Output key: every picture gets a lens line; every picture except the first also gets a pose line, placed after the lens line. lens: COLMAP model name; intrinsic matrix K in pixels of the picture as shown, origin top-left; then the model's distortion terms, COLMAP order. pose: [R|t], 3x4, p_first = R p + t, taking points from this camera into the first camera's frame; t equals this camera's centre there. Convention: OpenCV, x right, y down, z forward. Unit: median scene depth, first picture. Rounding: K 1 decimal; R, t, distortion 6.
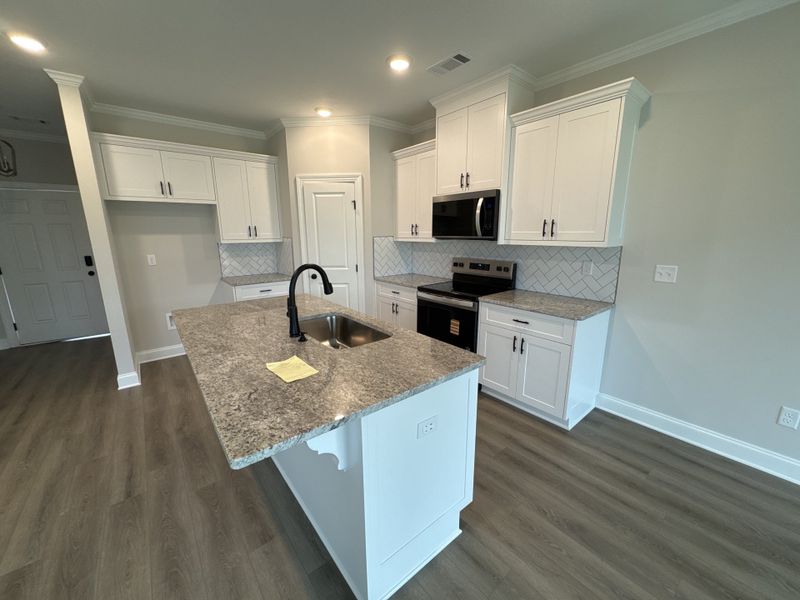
lens RADIAL K [[320.3, 0, 402.9], [0, 320.3, 301.1], [0, 0, 1]] dist [-0.004798, 0.001078]
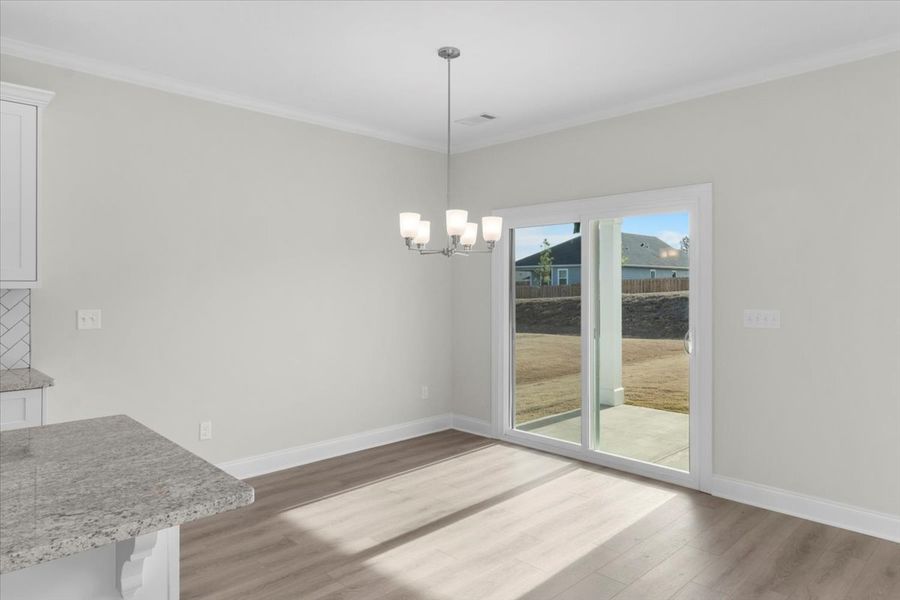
lens RADIAL K [[593.4, 0, 452.0], [0, 593.4, 293.1], [0, 0, 1]] dist [0.006621, 0.001106]
pose [[-0.100091, -0.000795, 0.994978, -0.666152], [0.215824, 0.976173, 0.022491, 0.015375], [-0.971289, 0.216991, -0.097534, 0.154900]]
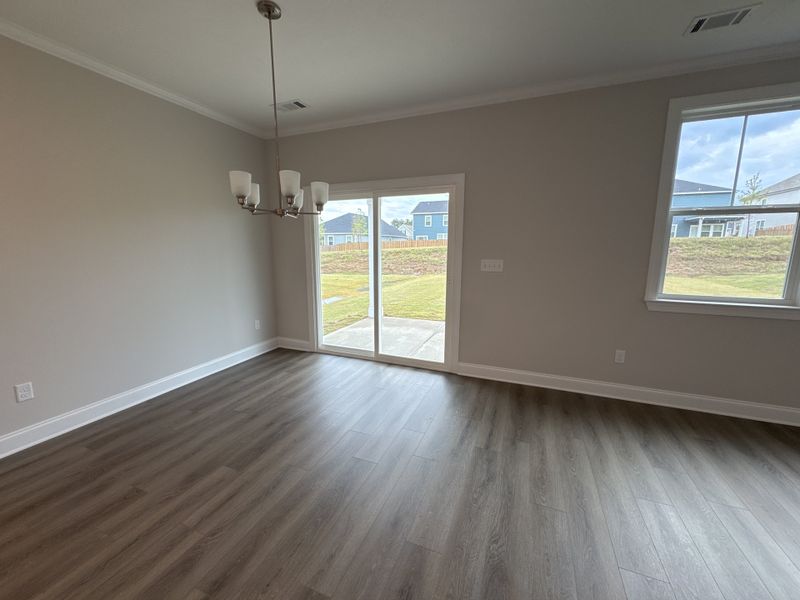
lens RADIAL K [[320.3, 0, 402.1], [0, 320.3, 300.2], [0, 0, 1]] dist [-0.004798, 0.001078]
pose [[-0.494127, -0.134858, 0.858866, -0.260145], [0.192137, 0.946529, 0.259164, 0.012004], [-0.847892, 0.293080, -0.441795, 0.170523]]
